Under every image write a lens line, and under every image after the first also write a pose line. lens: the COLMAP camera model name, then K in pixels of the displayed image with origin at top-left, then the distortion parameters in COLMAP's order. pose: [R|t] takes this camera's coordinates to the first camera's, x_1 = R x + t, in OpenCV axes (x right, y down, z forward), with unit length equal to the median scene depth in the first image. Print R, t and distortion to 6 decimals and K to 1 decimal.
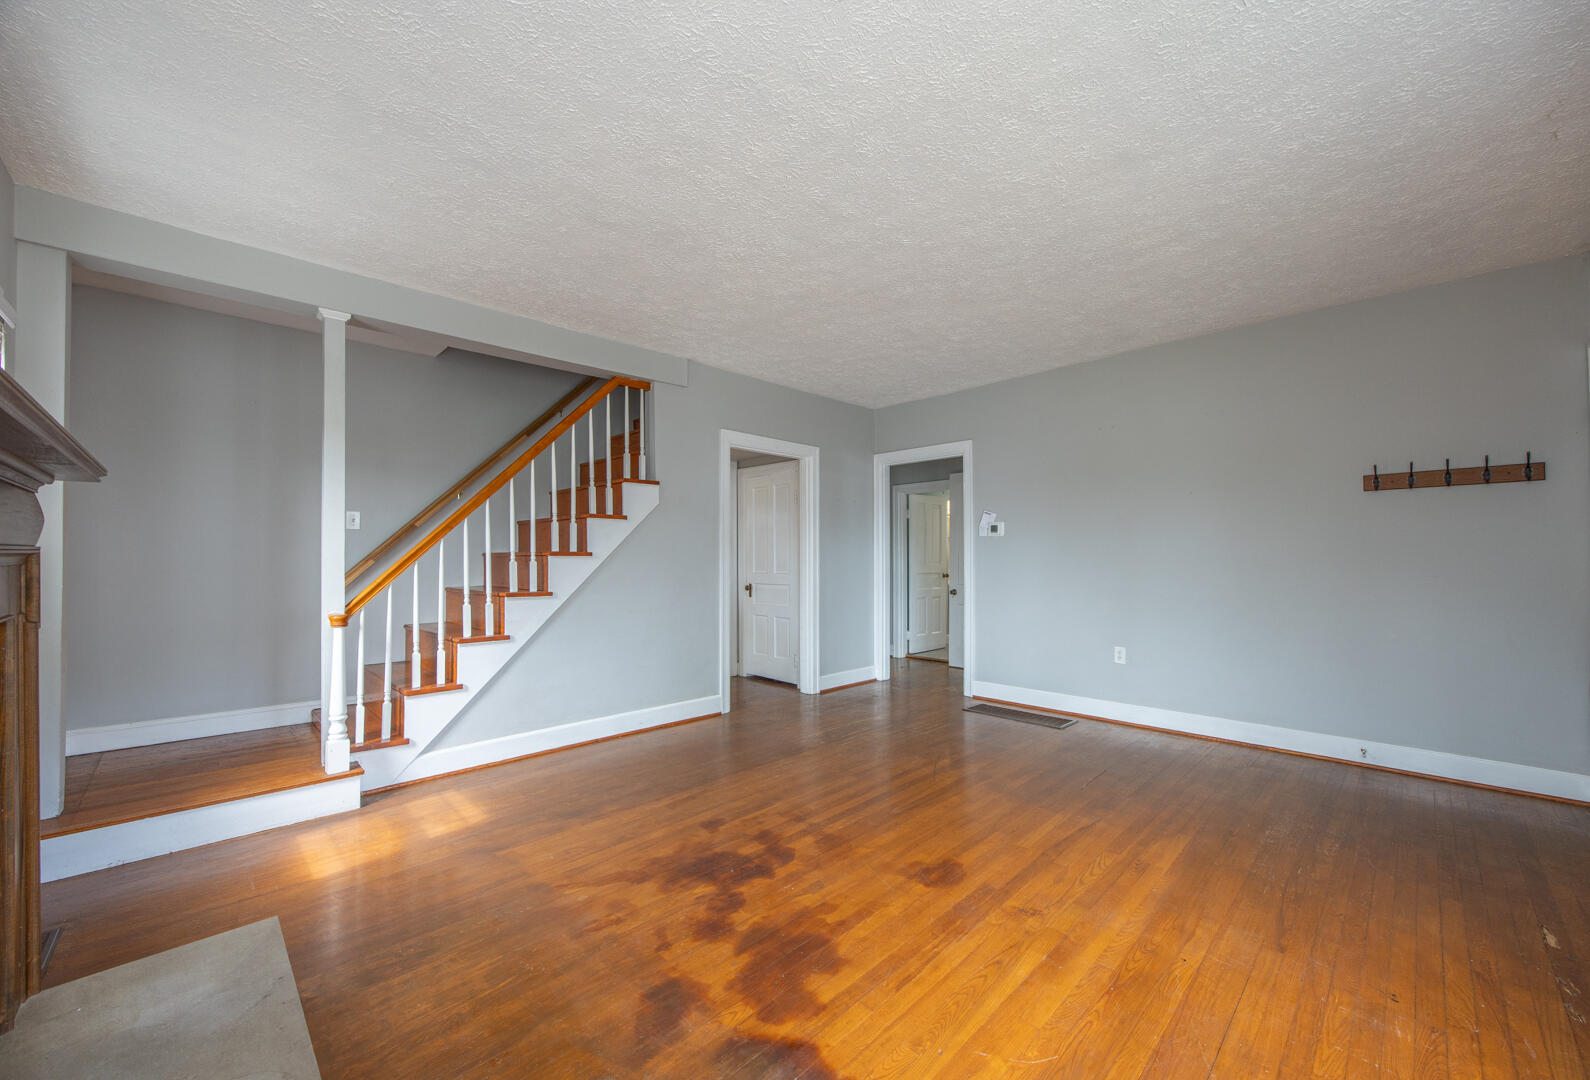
lens RADIAL K [[626.2, 0, 792.5], [0, 626.2, 548.6], [0, 0, 1]] dist [-0.001855, -0.000061]
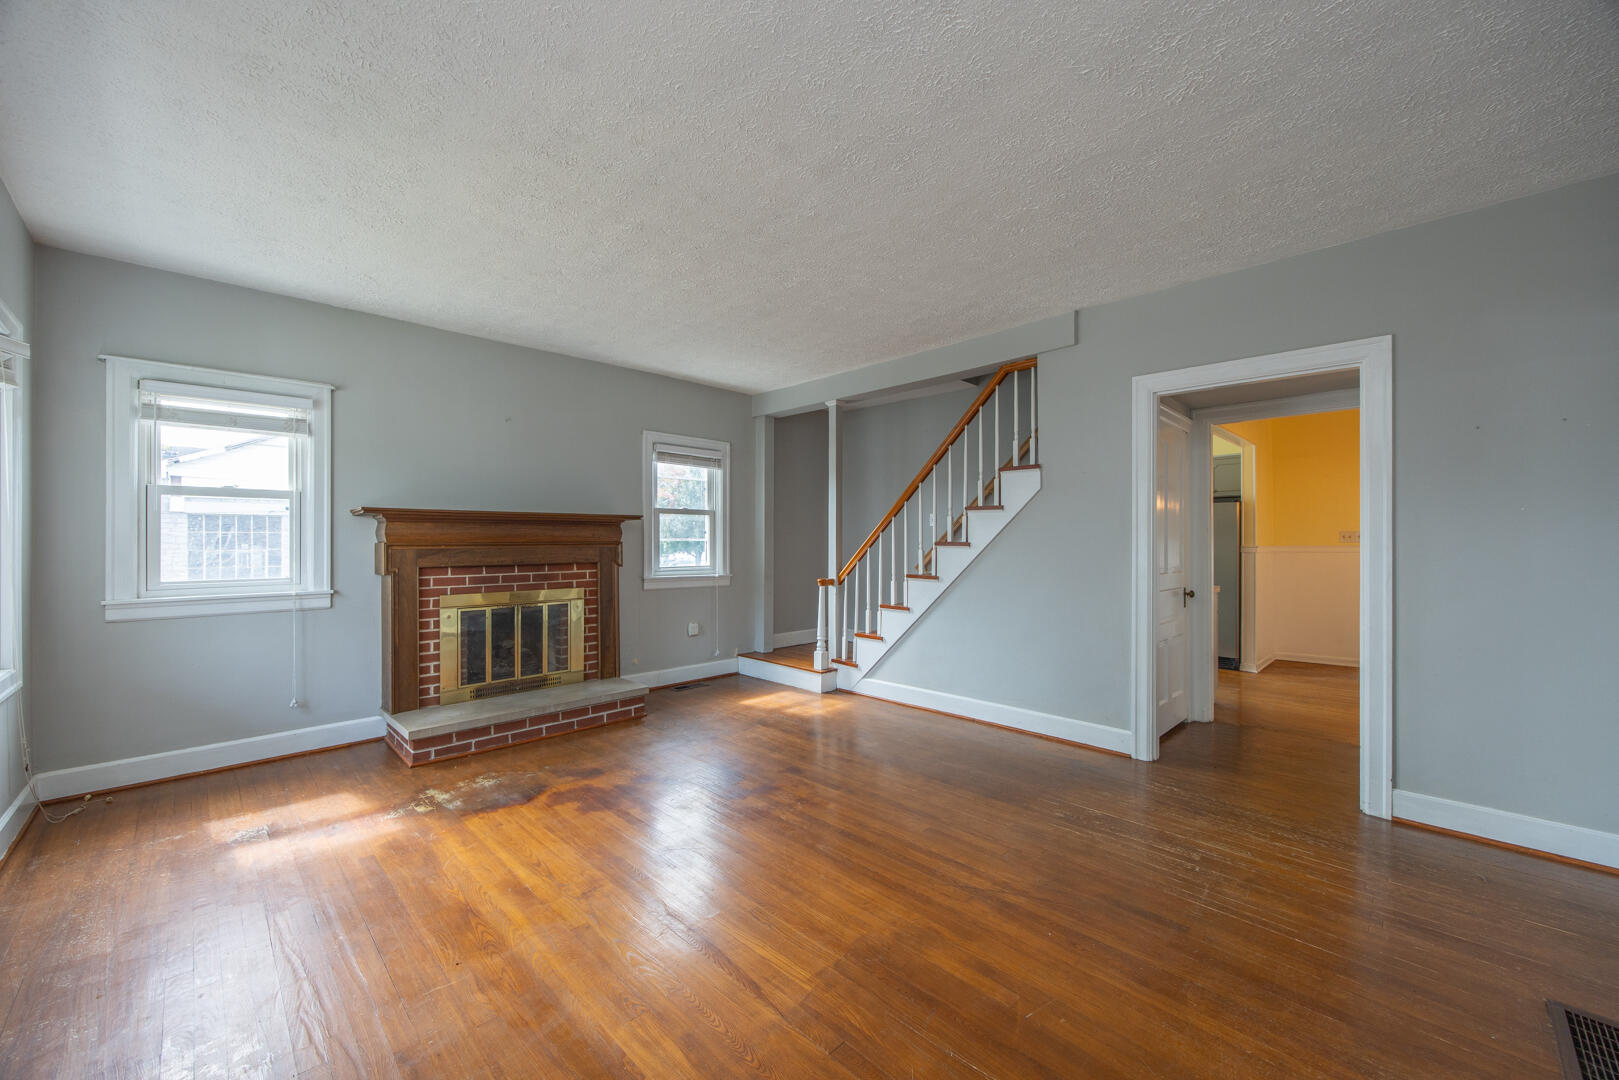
lens RADIAL K [[624.5, 0, 809.5], [0, 624.5, 540.0], [0, 0, 1]] dist [0.001078, 0.000139]
pose [[-0.002180, -0.001886, -0.999996, 0.831338], [0.007978, 0.999966, -0.001903, 0.002235], [0.999966, -0.007982, -0.002165, 0.807904]]
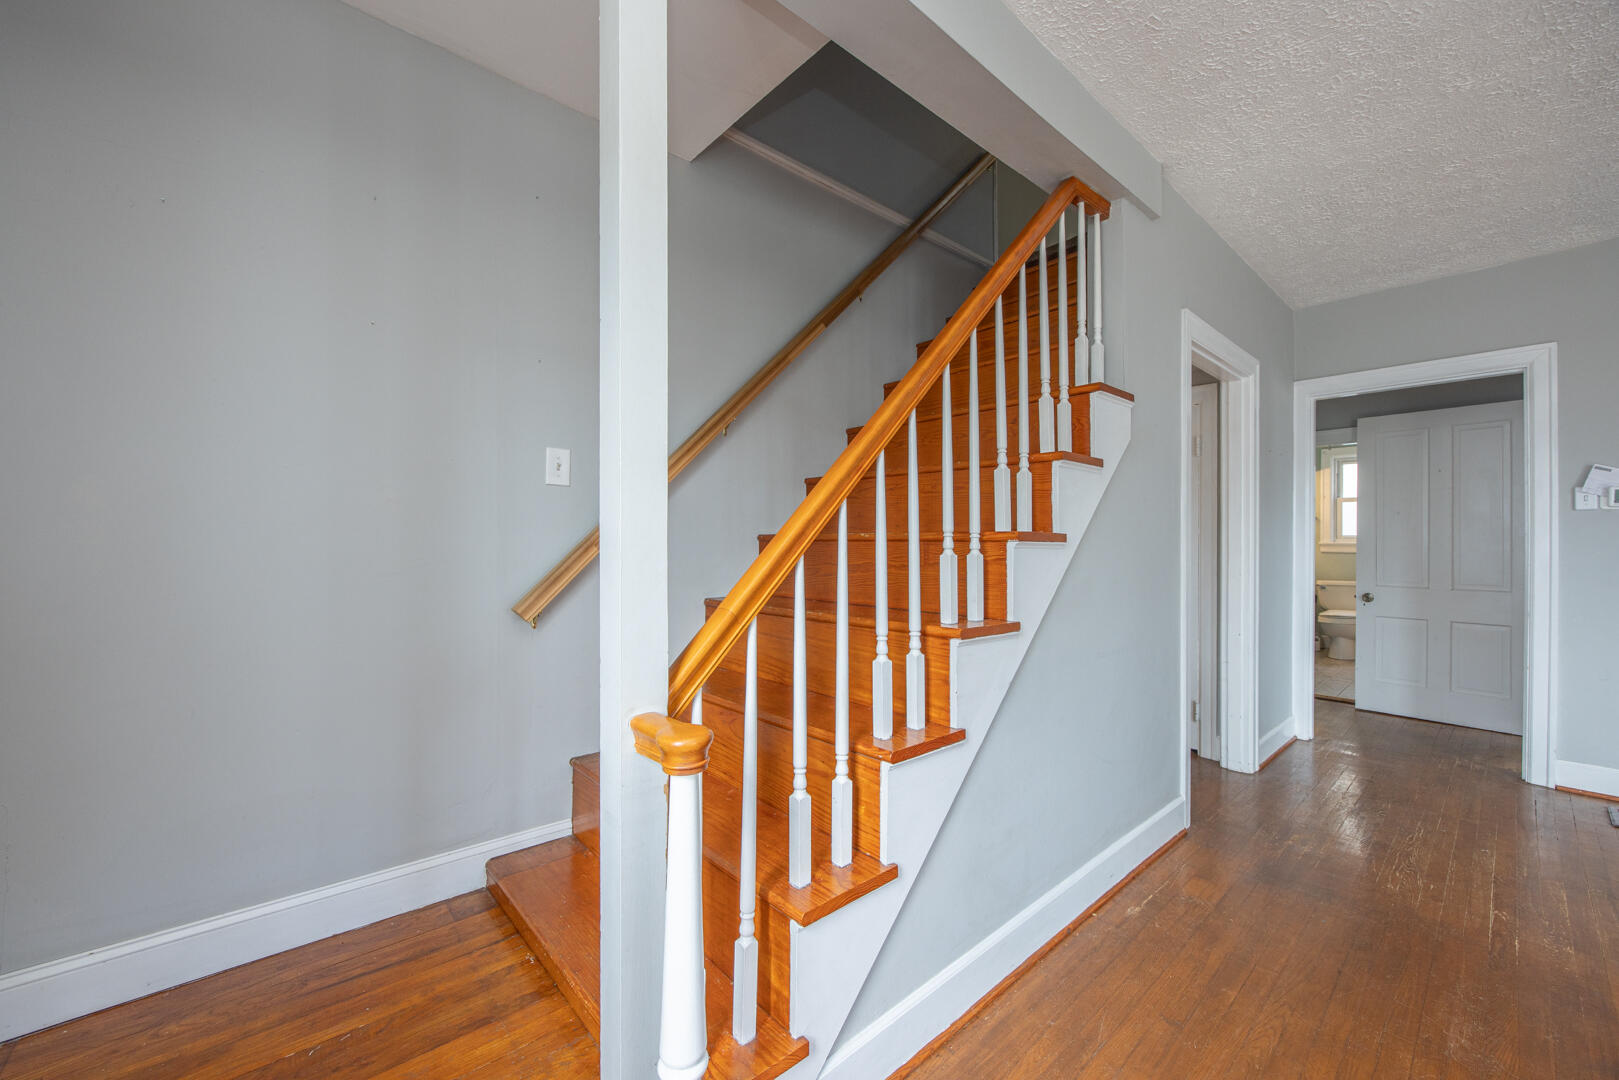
lens RADIAL K [[632.8, 0, 809.5], [0, 632.8, 540.0], [0, 0, 1]] dist [-0.027822, -0.000055]
pose [[0.998797, 0.000530, -0.049039, -0.540867], [-0.000228, 0.999981, 0.006173, 0.008623], [0.049042, -0.006155, 0.998778, 0.581181]]
